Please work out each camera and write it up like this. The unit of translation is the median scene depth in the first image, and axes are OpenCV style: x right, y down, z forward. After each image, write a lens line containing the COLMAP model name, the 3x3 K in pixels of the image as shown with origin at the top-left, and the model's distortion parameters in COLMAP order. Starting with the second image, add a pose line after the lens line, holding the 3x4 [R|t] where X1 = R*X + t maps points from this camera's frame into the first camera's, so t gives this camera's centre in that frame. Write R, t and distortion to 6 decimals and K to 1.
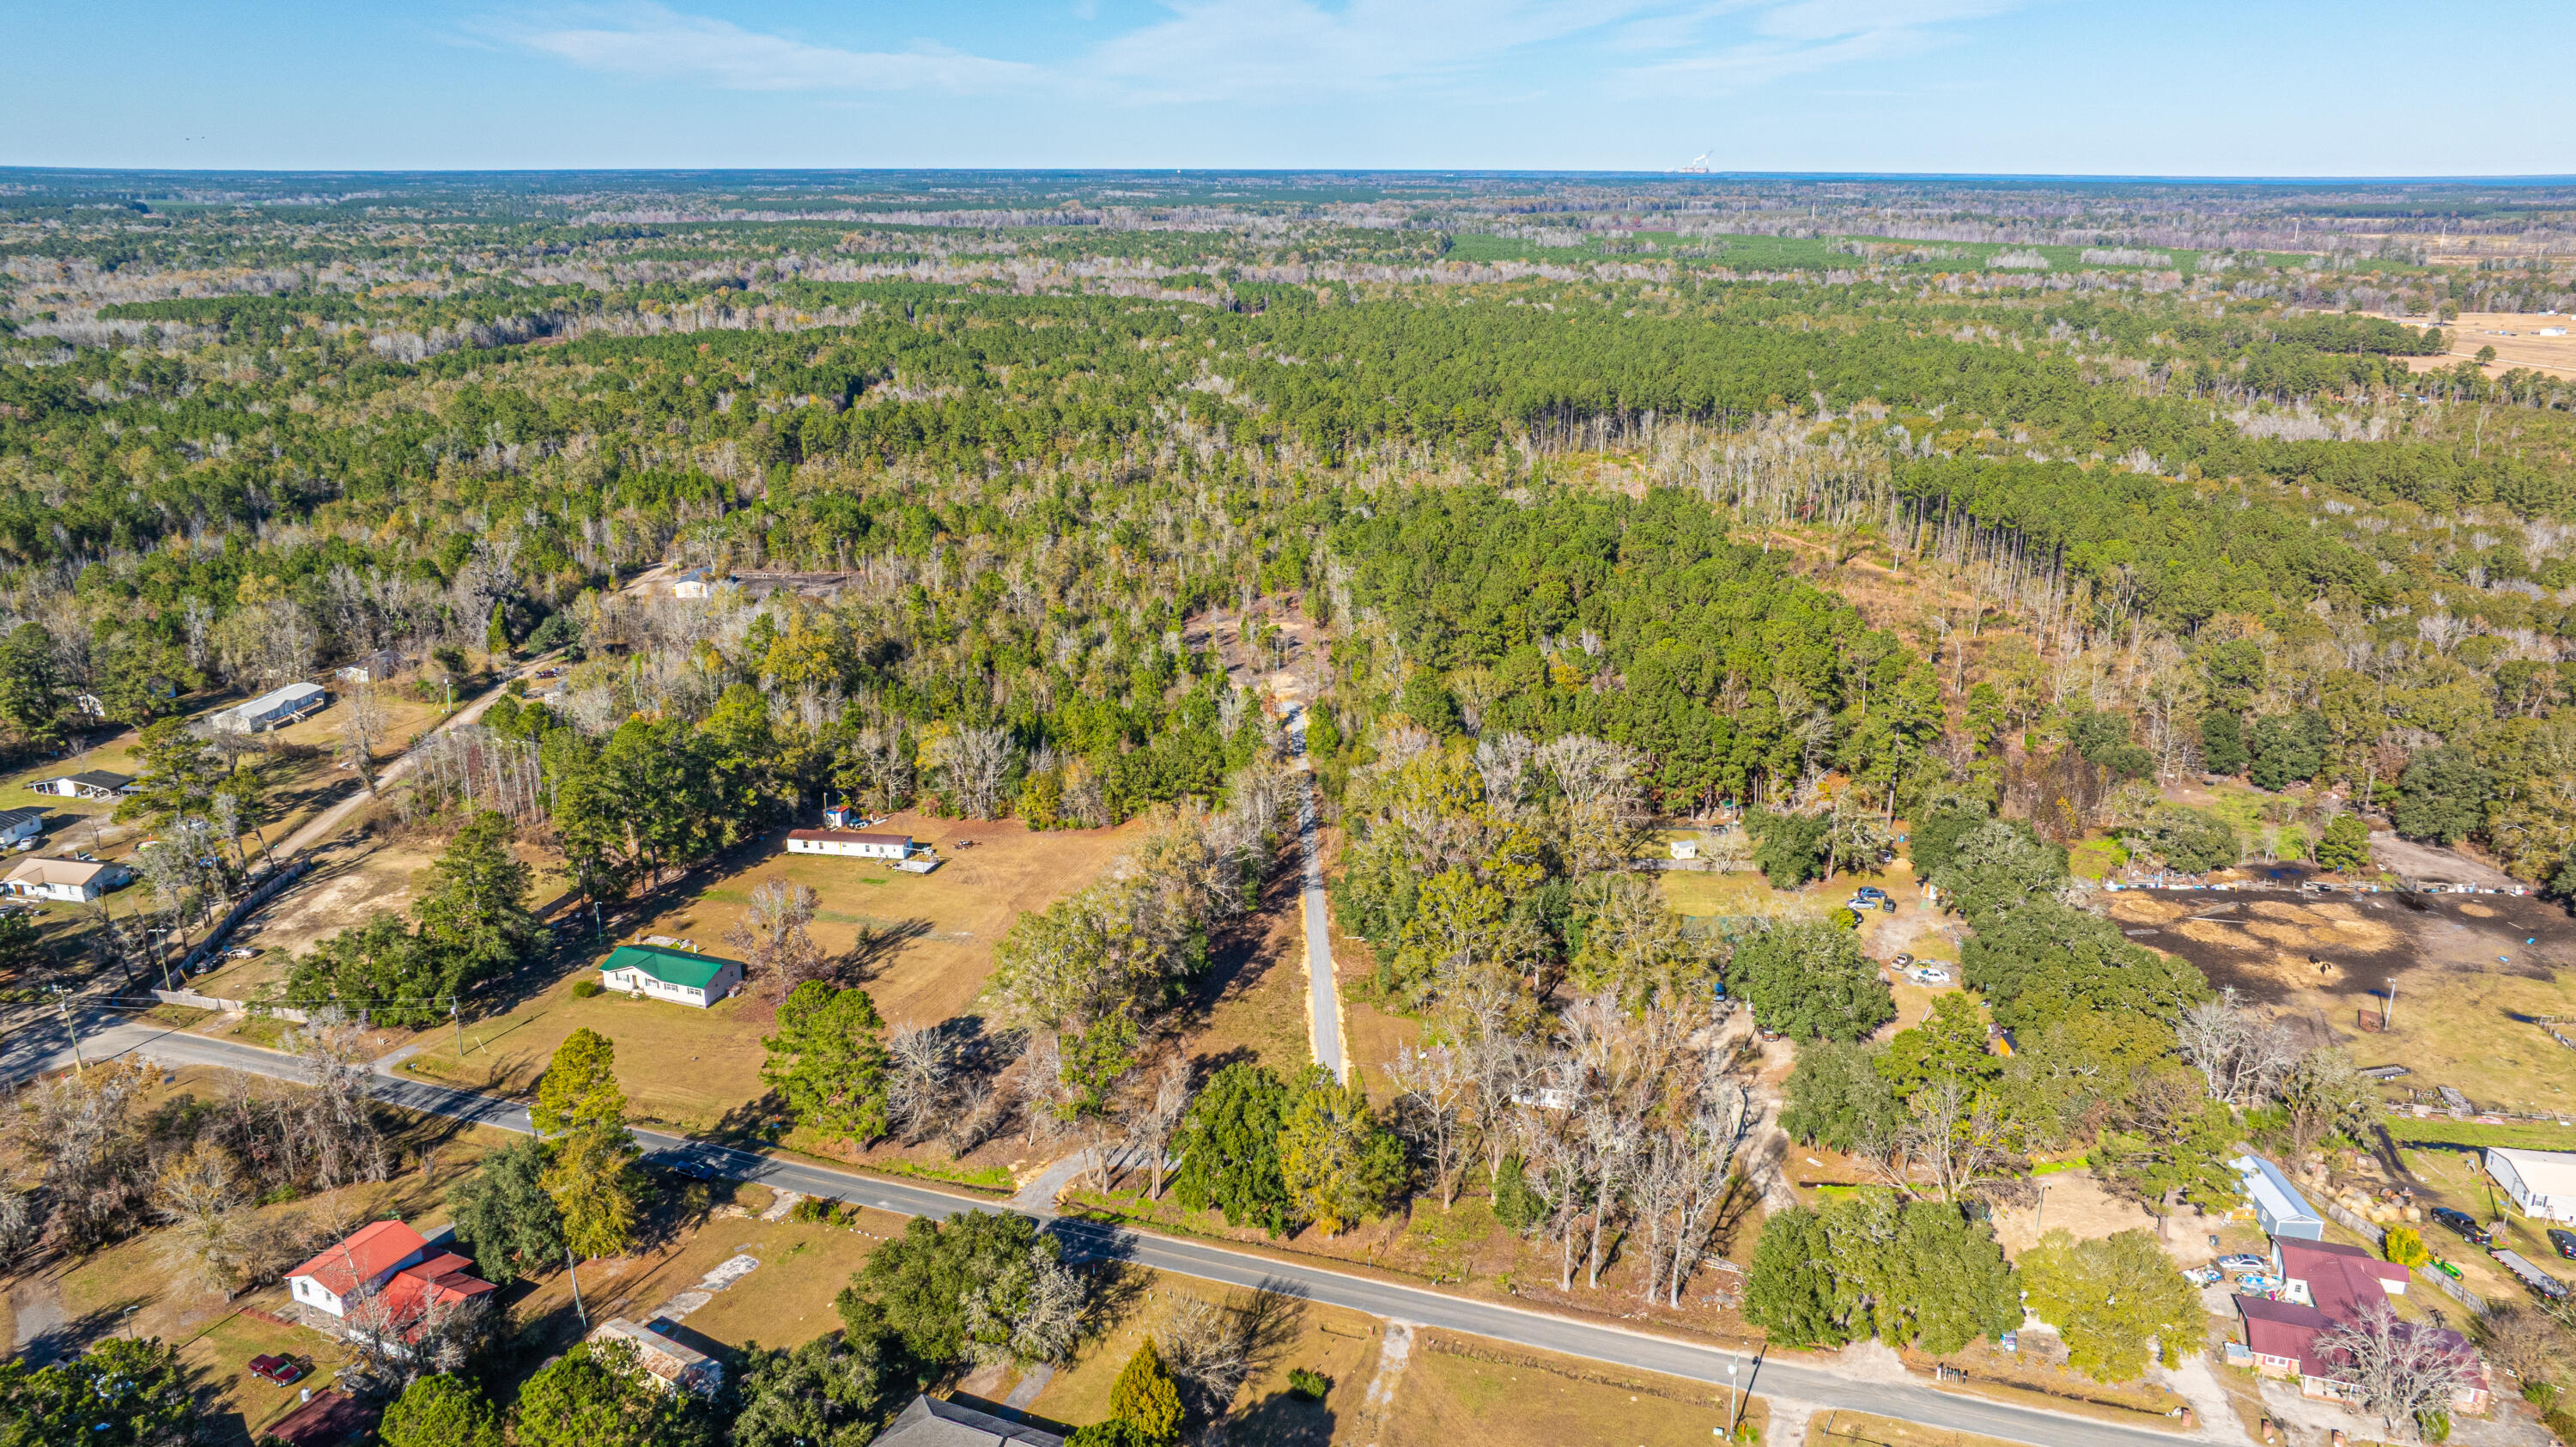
lens RADIAL K [[1812.6, 0, 1284.5], [0, 1812.6, 722.2], [0, 0, 1]] dist [-0.036455, 0.035875]
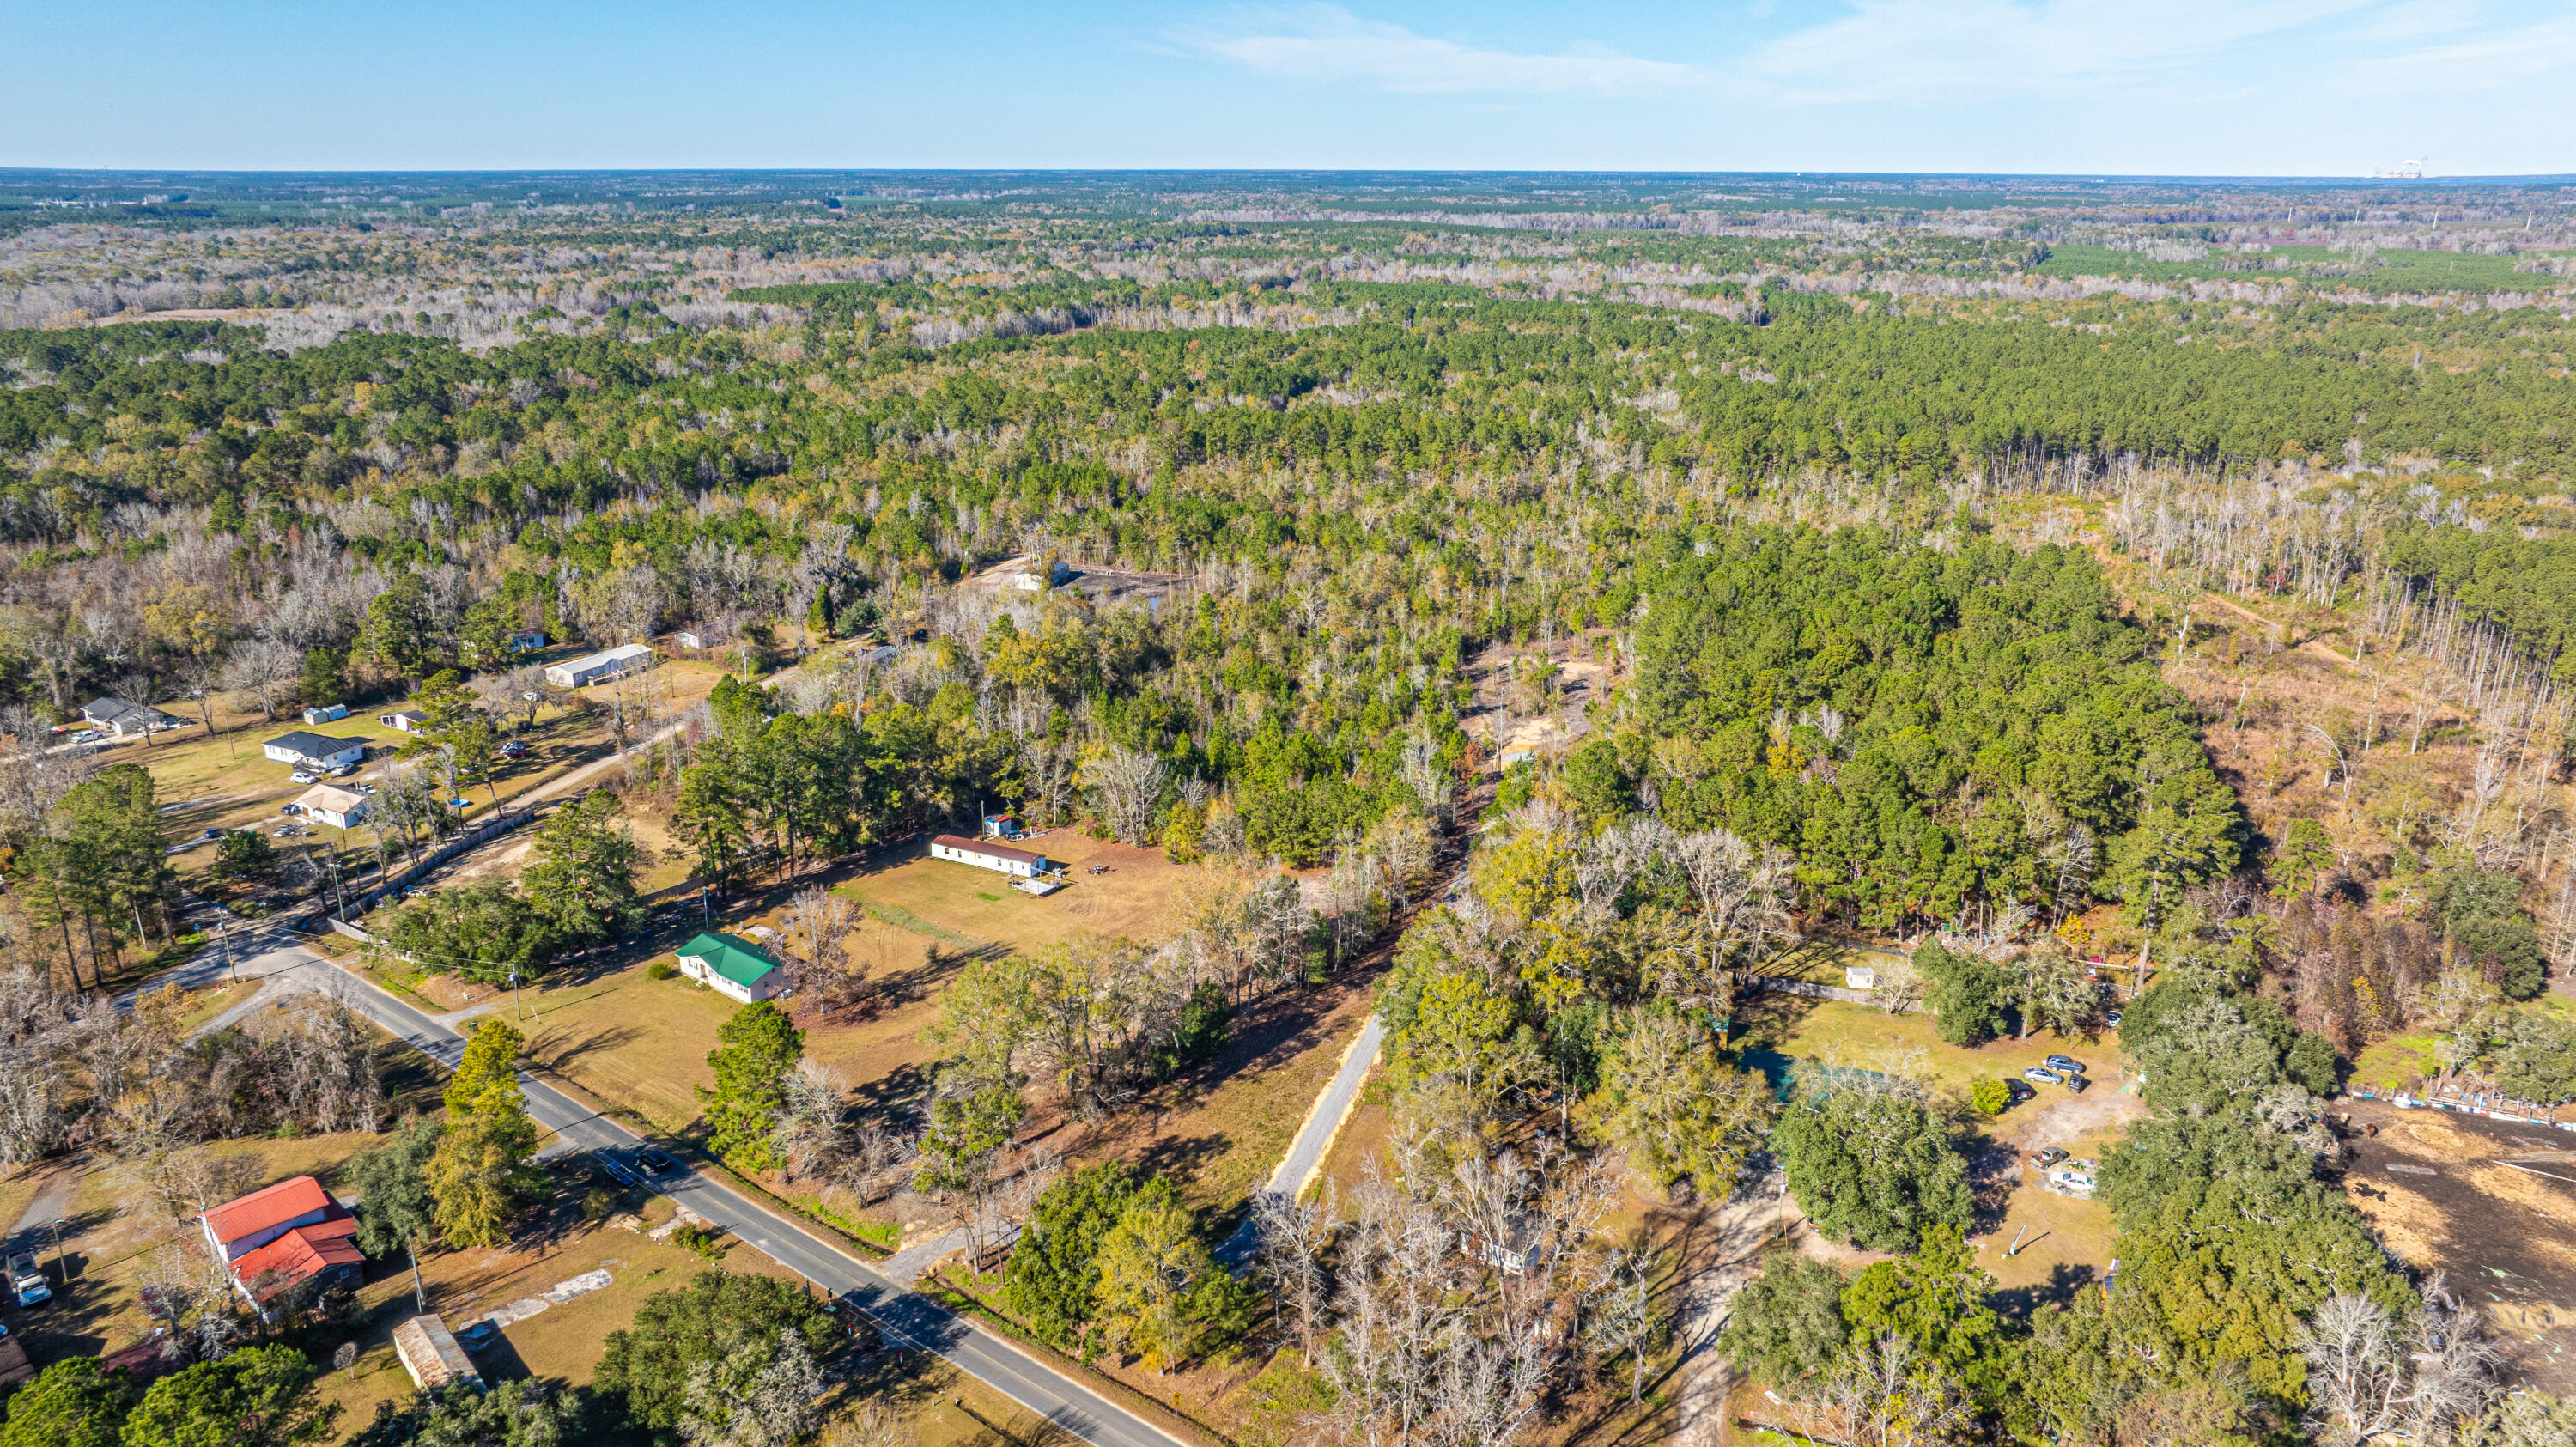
lens RADIAL K [[1812.6, 0, 1290.4], [0, 1812.6, 723.1], [0, 0, 1]] dist [-0.036455, 0.035875]
pose [[0.947155, 0.093983, -0.306698, 0.205443], [-0.094179, 0.995454, 0.014193, -0.033334], [0.306638, 0.015442, 0.951701, 0.103994]]
